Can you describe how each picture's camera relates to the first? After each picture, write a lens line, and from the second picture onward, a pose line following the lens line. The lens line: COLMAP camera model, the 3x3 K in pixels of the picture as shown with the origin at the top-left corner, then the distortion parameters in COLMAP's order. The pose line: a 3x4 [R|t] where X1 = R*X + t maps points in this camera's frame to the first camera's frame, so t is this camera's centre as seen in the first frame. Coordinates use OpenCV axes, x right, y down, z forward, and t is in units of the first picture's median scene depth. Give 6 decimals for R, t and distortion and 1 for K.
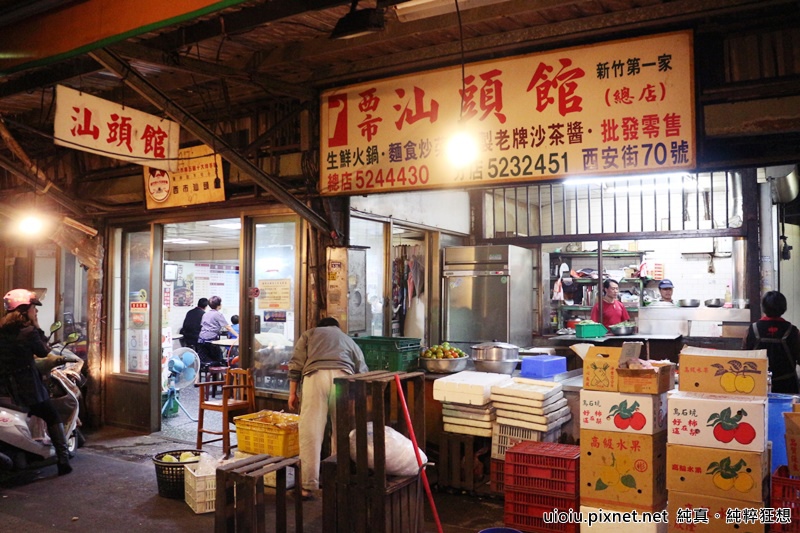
lens RADIAL K [[664.3, 0, 400.0], [0, 664.3, 266.5], [0, 0, 1]] dist [-0.089869, 0.002867]
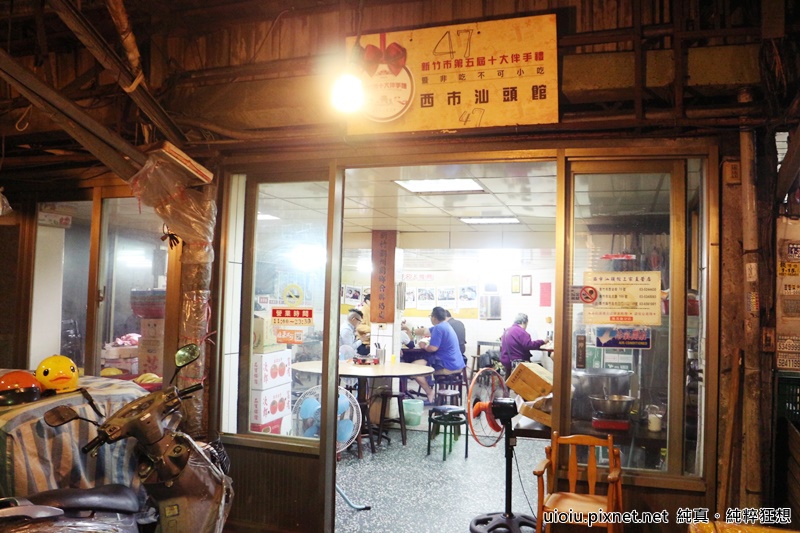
lens RADIAL K [[664.3, 0, 400.0], [0, 664.3, 266.5], [0, 0, 1]] dist [-0.089869, 0.002867]
pose [[0.973899, 0.034152, 0.224399, -0.491707], [-0.032174, 0.999405, -0.012463, 0.027306], [-0.224691, 0.004918, 0.974418, 0.489740]]
